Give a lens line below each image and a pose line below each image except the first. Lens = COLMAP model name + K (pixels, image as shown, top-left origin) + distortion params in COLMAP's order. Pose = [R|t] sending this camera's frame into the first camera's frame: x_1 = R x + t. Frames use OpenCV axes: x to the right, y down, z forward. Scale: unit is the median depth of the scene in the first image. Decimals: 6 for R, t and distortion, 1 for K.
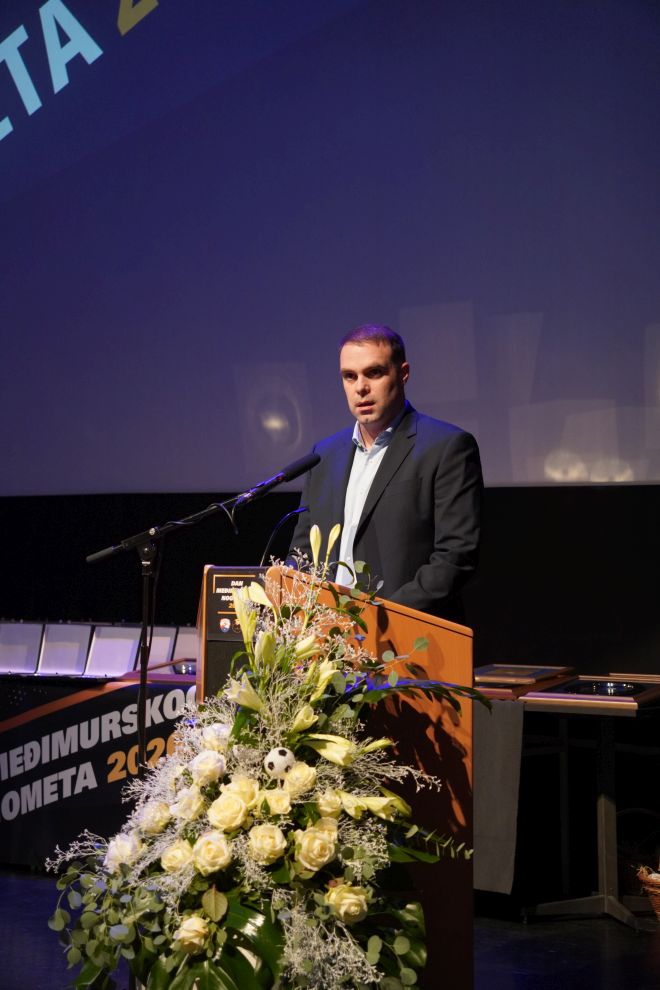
lens RADIAL K [[2022.1, 0, 311.9], [0, 2022.1, 499.5], [0, 0, 1]] dist [0.648639, 0.000000]
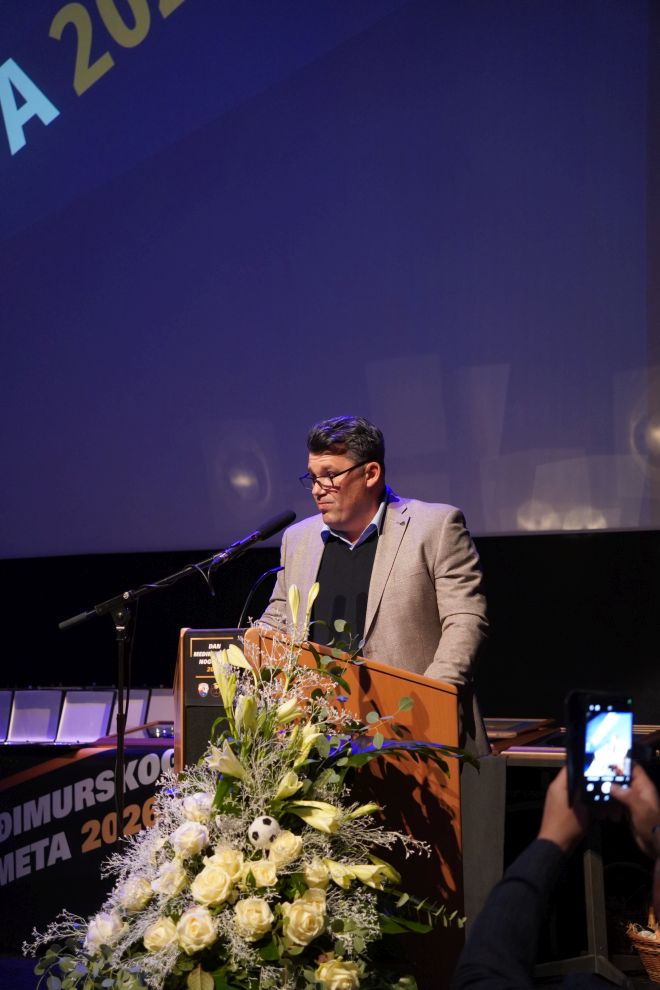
lens RADIAL K [[2022.1, 0, 308.7], [0, 2022.1, 495.2], [0, 0, 1]] dist [0.648639, 0.000000]
pose [[0.999488, -0.027387, 0.016539, -0.005861], [0.027828, 0.999247, -0.027045, -0.003524], [-0.015786, 0.027491, 0.999497, 0.018825]]
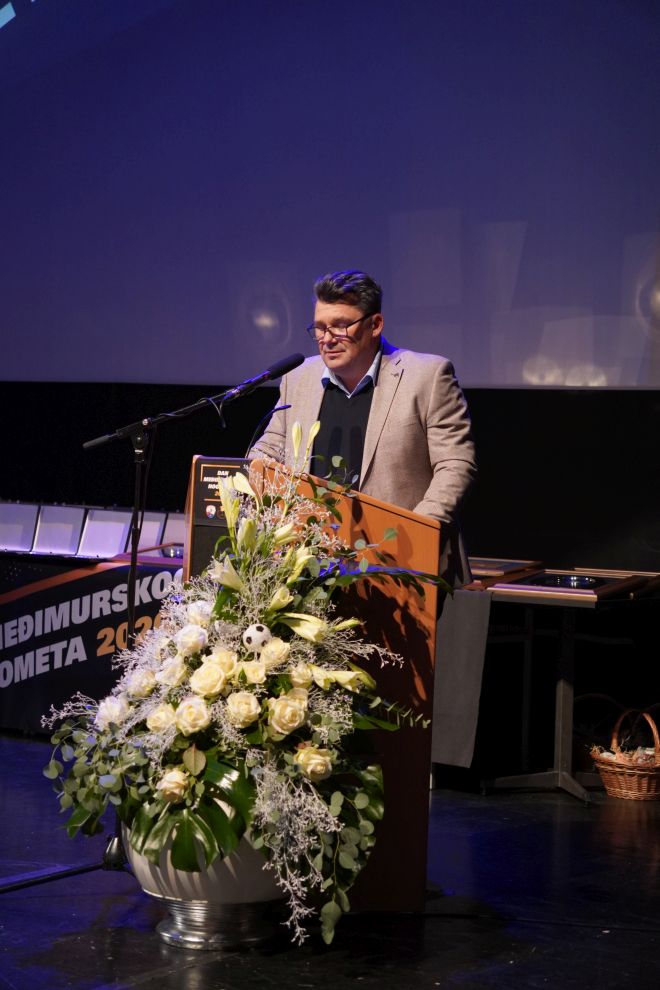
lens RADIAL K [[2022.1, 0, 309.0], [0, 2022.1, 491.1], [0, 0, 1]] dist [0.648639, 0.000000]
pose [[0.999497, 0.031506, 0.003667, 0.005105], [-0.031648, 0.998304, 0.048862, -0.003077], [-0.002121, -0.048954, 0.998799, -0.073508]]
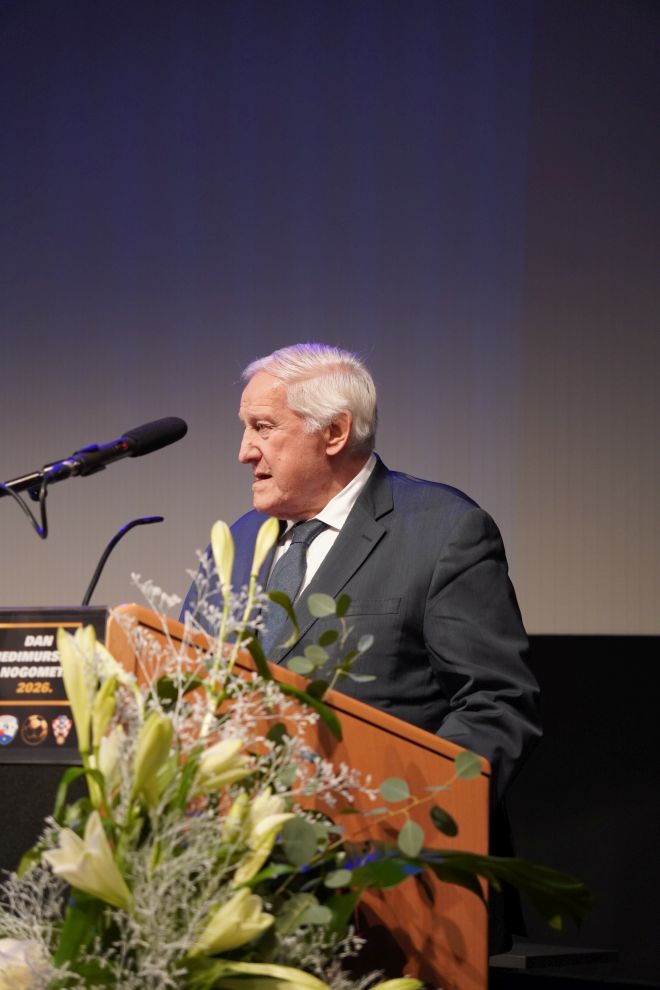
lens RADIAL K [[2022.1, 0, 310.7], [0, 2022.1, 495.3], [0, 0, 1]] dist [0.648639, 0.000000]
pose [[0.973473, 0.068934, 0.218172, -0.082501], [-0.040098, 0.990177, -0.133943, 0.069679], [-0.225262, 0.121642, 0.966675, 0.510709]]
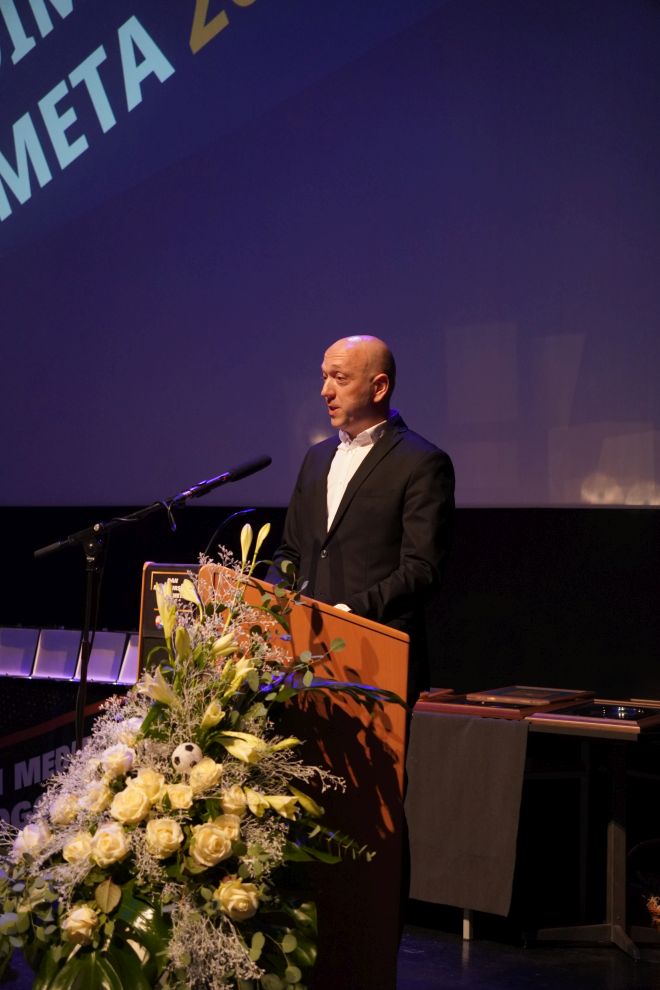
lens RADIAL K [[2022.1, 0, 306.8], [0, 2022.1, 504.7], [0, 0, 1]] dist [0.648639, 0.000000]
pose [[0.995764, 0.029782, -0.086985, 0.114999], [-0.031041, 0.999432, -0.013155, 0.015022], [0.086544, 0.015799, 0.996123, 0.006922]]
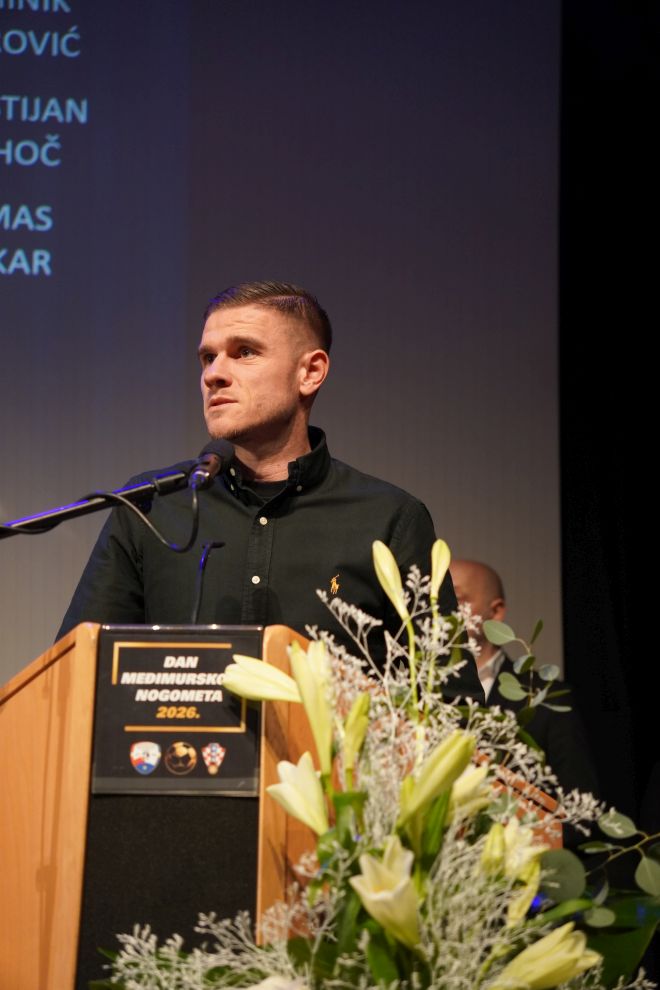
lens RADIAL K [[2004.2, 0, 305.6], [0, 2004.2, 515.7], [0, 0, 1]] dist [0.767237, 0.000000]
pose [[0.852809, 0.121150, 0.507976, -0.242192], [-0.031086, 0.982771, -0.182197, 0.089586], [-0.521297, 0.139588, 0.841882, 0.607147]]
